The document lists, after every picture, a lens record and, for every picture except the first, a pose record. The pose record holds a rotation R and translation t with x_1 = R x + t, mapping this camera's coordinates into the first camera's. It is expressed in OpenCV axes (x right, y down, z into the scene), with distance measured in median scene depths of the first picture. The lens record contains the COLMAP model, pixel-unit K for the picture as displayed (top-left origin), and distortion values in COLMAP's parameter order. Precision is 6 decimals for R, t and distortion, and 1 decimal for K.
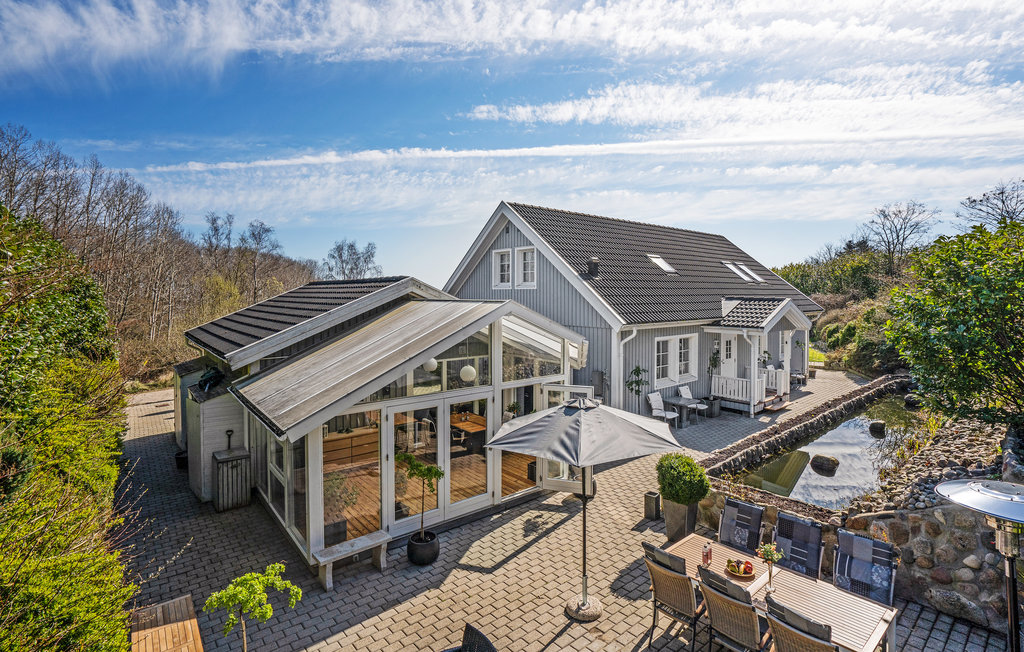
lens RADIAL K [[507.9, 0, 513.5], [0, 507.9, 302.5], [0, 0, 1]] dist [-0.000600, -0.000014]
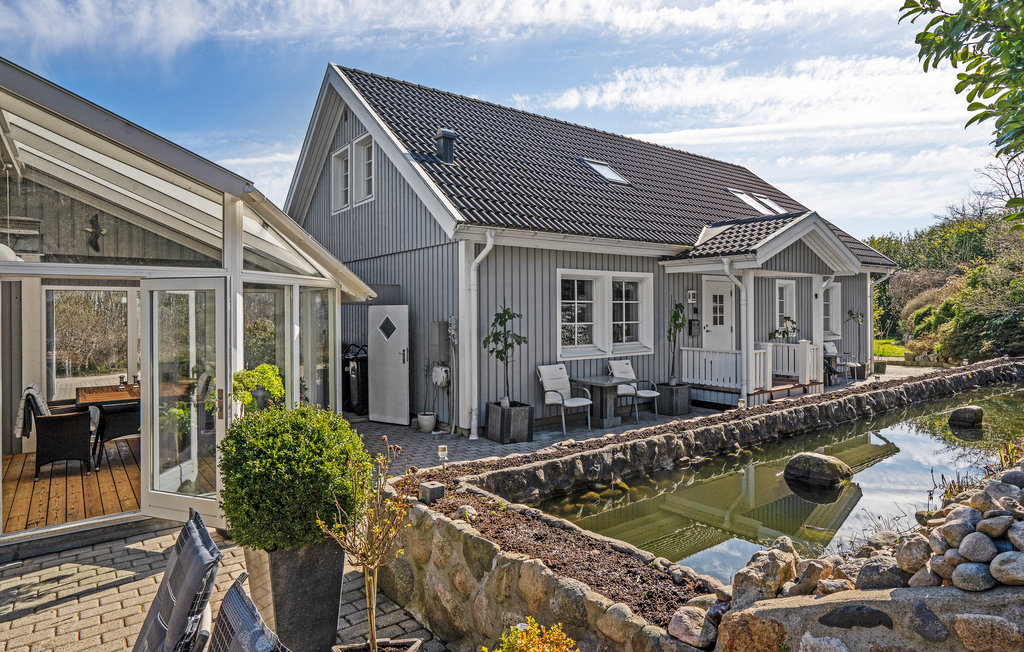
lens RADIAL K [[591.2, 0, 512.0], [0, 591.2, 326.0], [0, 0, 1]] dist [0.002628, 0.001128]
pose [[0.997025, -0.005352, -0.076888, 0.265549], [0.004852, 0.999966, -0.006677, 0.130267], [0.076921, 0.006284, 0.997017, 0.321251]]
